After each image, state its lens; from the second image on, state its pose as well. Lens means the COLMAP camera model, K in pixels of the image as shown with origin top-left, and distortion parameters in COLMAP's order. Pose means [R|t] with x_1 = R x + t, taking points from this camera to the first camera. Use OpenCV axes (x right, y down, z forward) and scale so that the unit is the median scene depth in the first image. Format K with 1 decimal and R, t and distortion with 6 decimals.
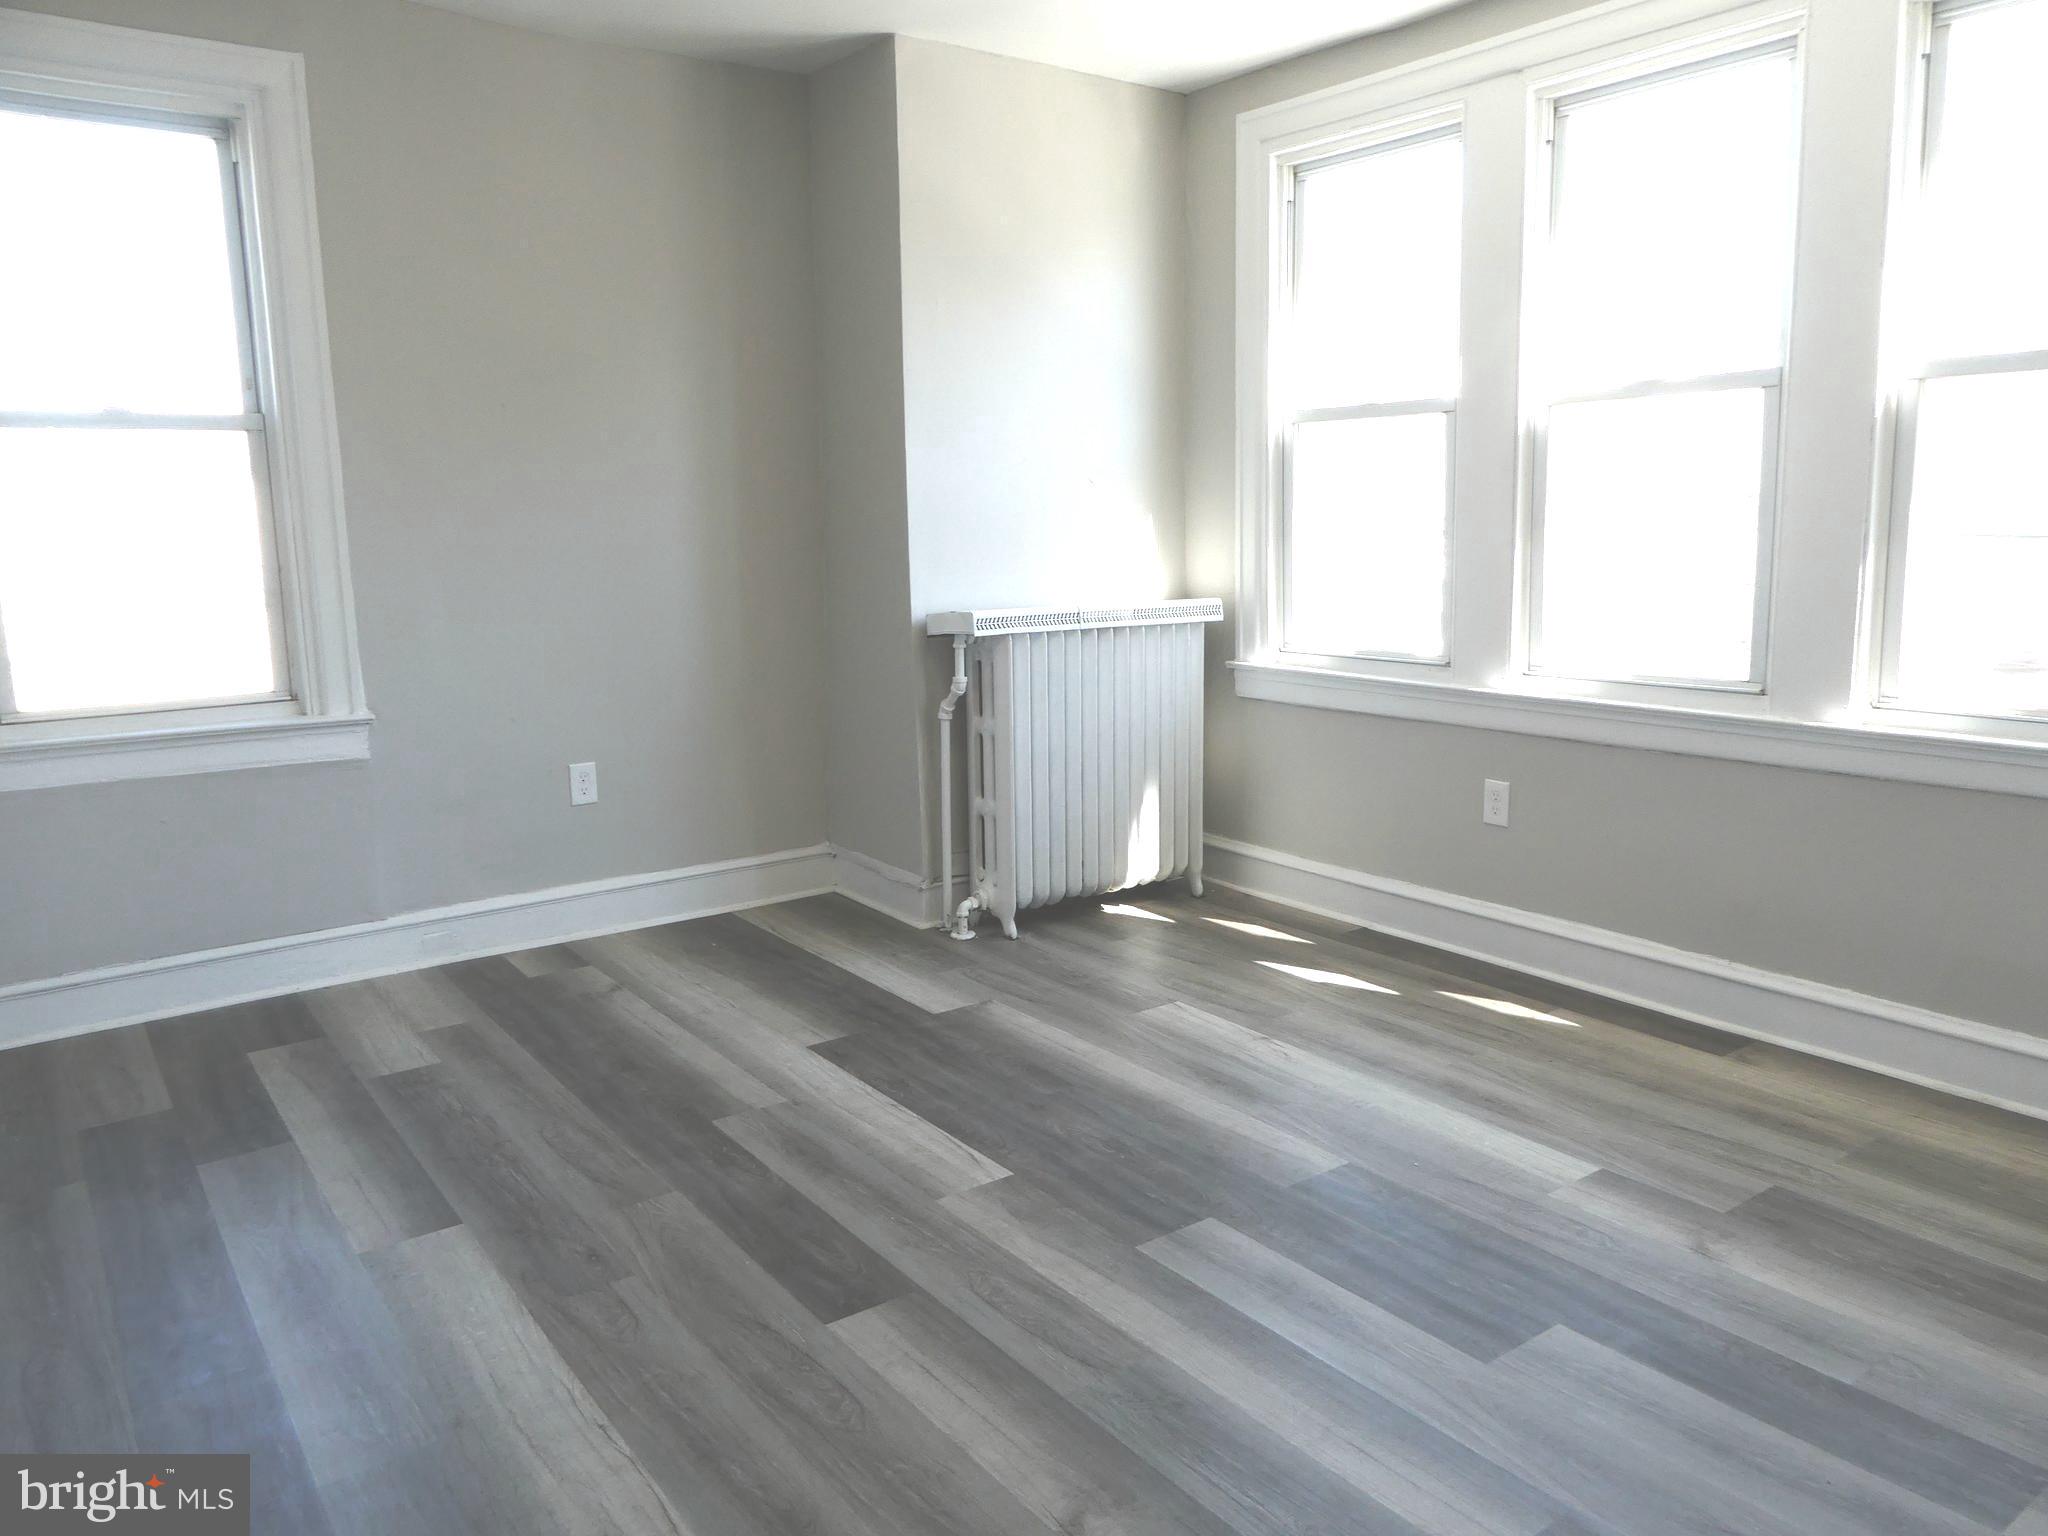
lens RADIAL K [[1465.7, 0, 1067.1], [0, 1465.7, 765.0], [0, 0, 1]] dist [-0.014931, -0.003264]
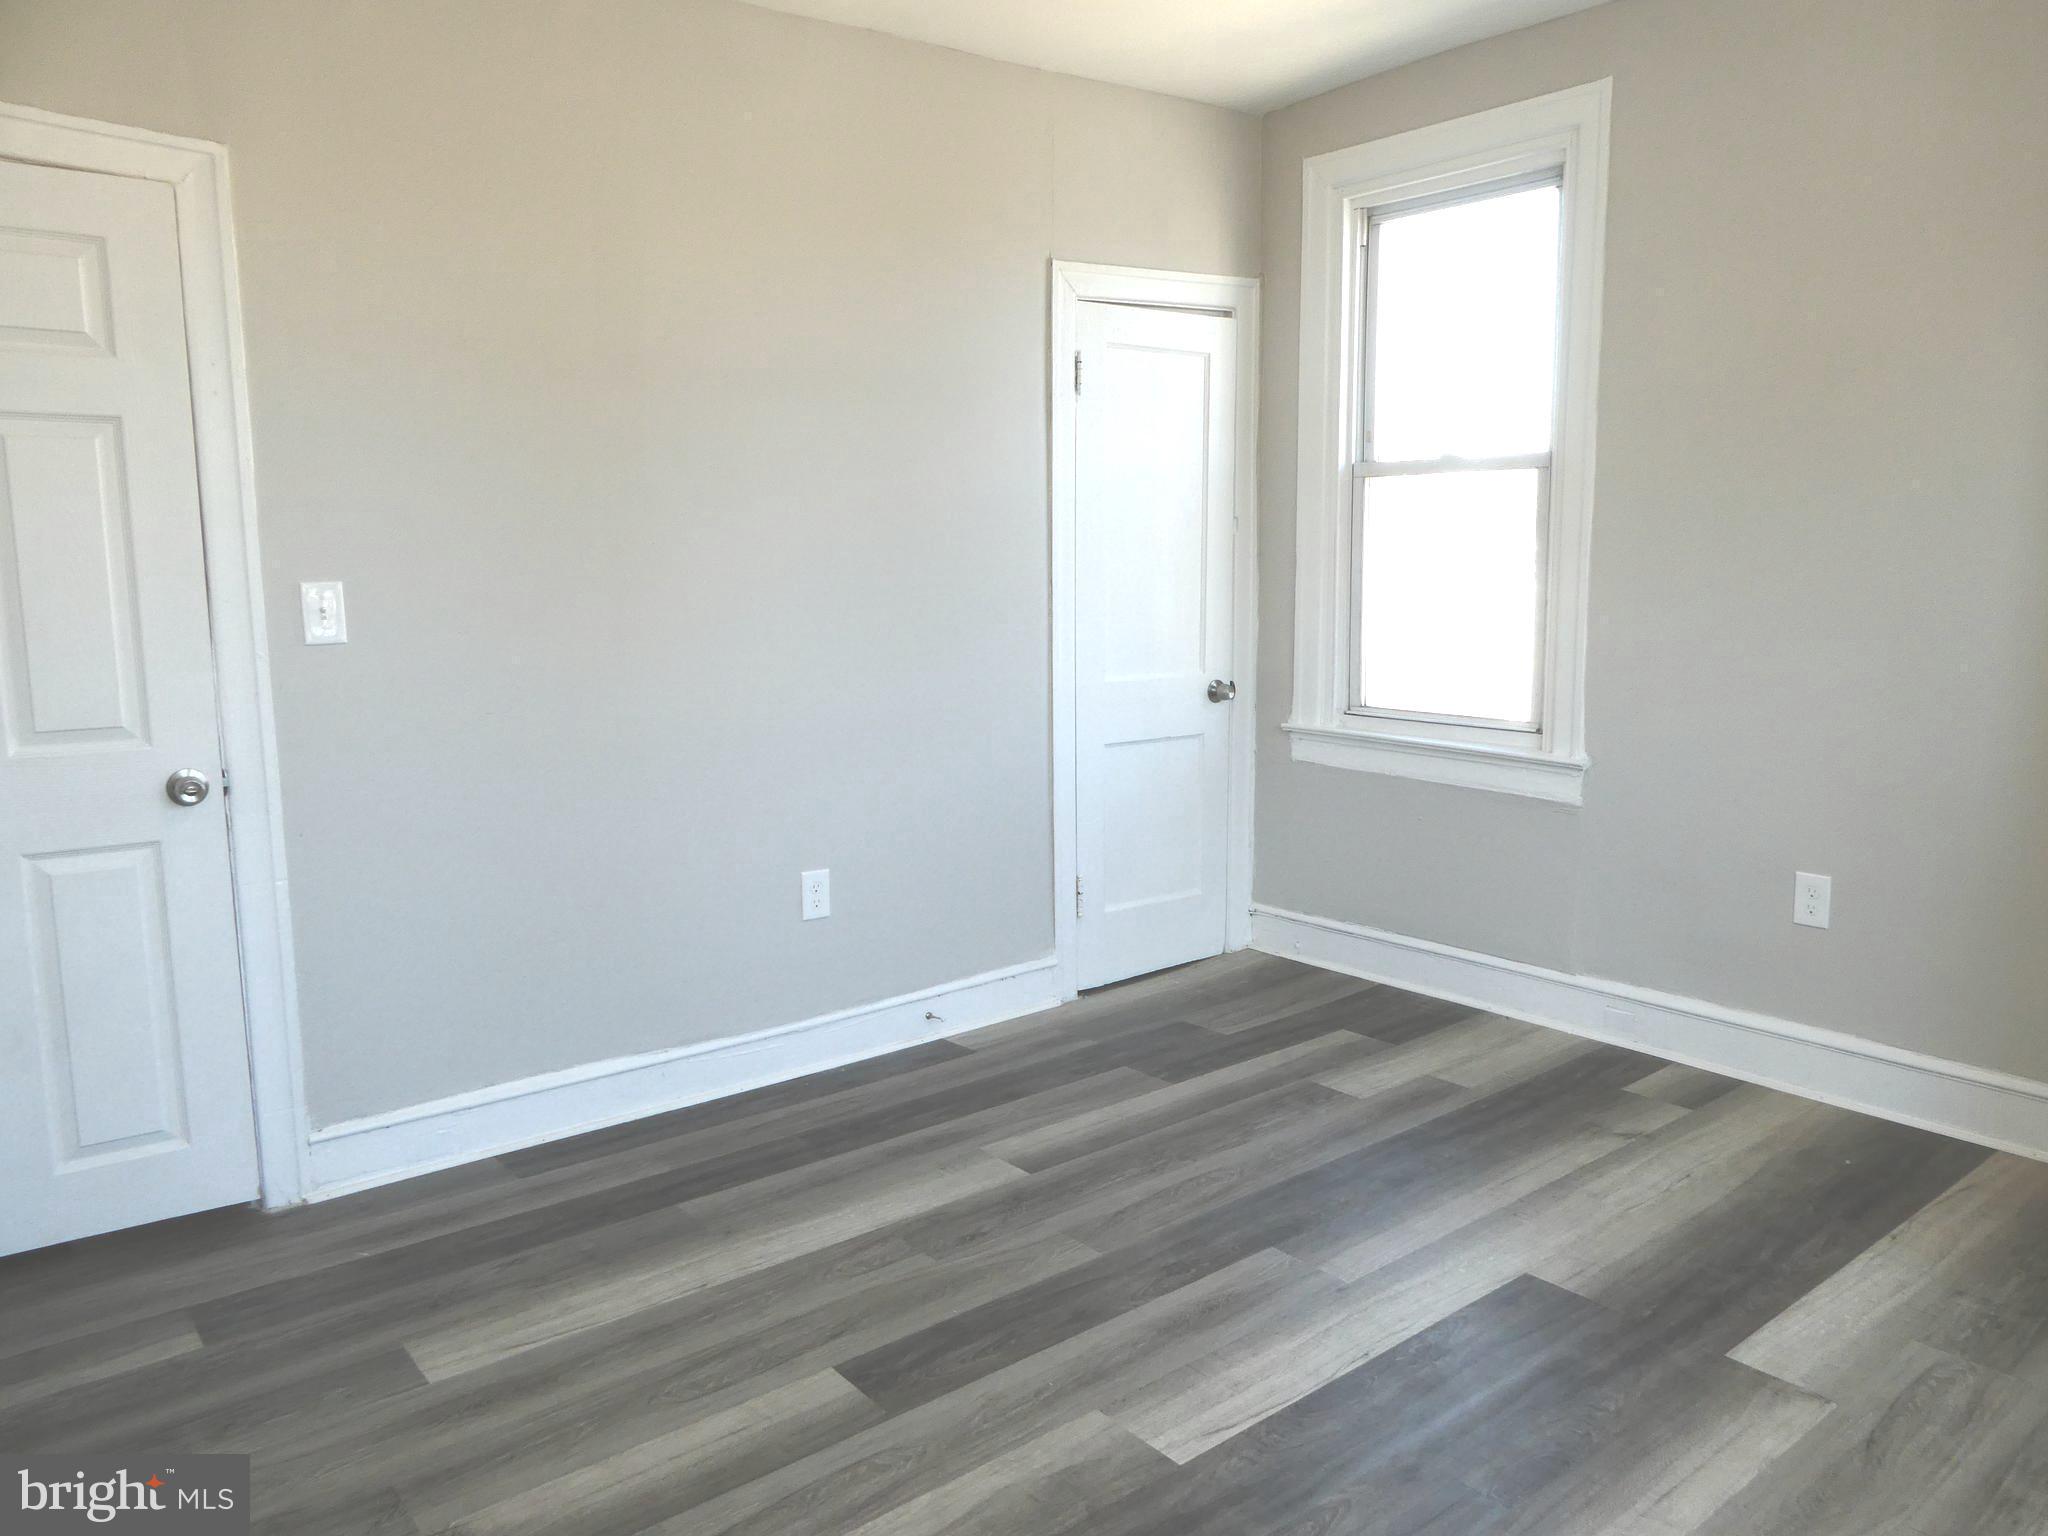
lens RADIAL K [[1465.7, 0, 1017.9], [0, 1465.7, 755.1], [0, 0, 1]] dist [-0.014931, -0.003264]
pose [[0.025757, 0.154057, -0.987726, 0.610481], [-0.159930, 0.975963, 0.148051, -0.161568], [0.986792, 0.154154, 0.049776, 0.790044]]
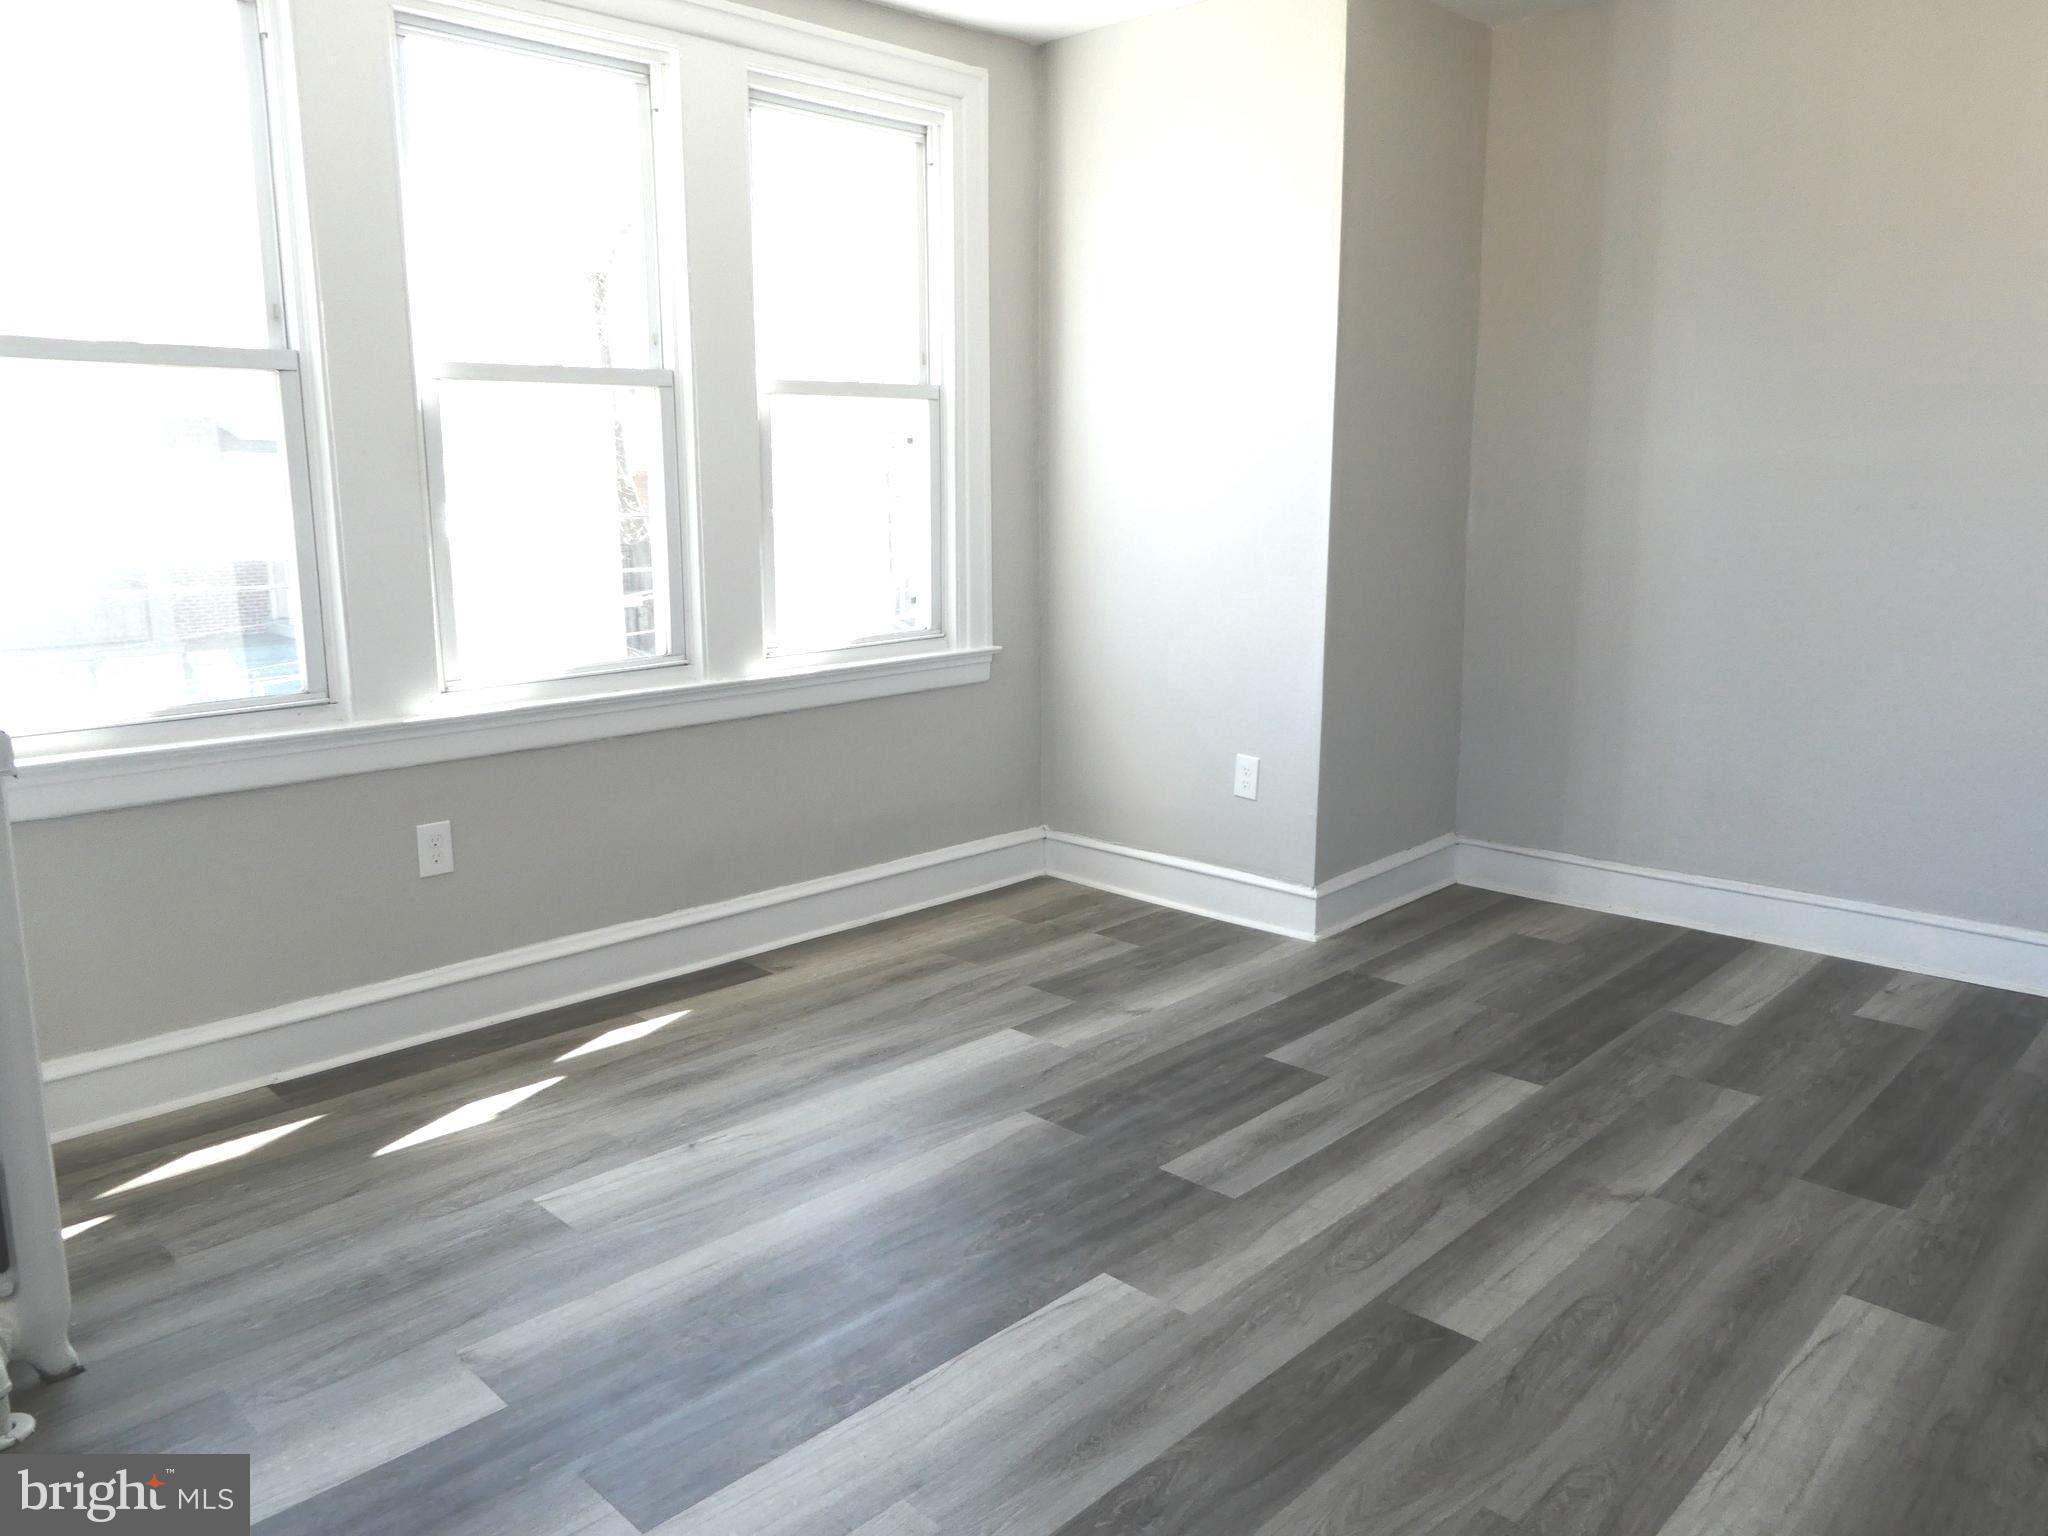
lens RADIAL K [[1465.7, 0, 1020.2], [0, 1465.7, 789.1], [0, 0, 1]] dist [-0.014931, -0.003264]
pose [[-0.146465, -0.190182, 0.970762, -0.772418], [0.171528, 0.961597, 0.214266, -0.177594], [-0.974231, 0.197895, -0.108219, 1.037281]]
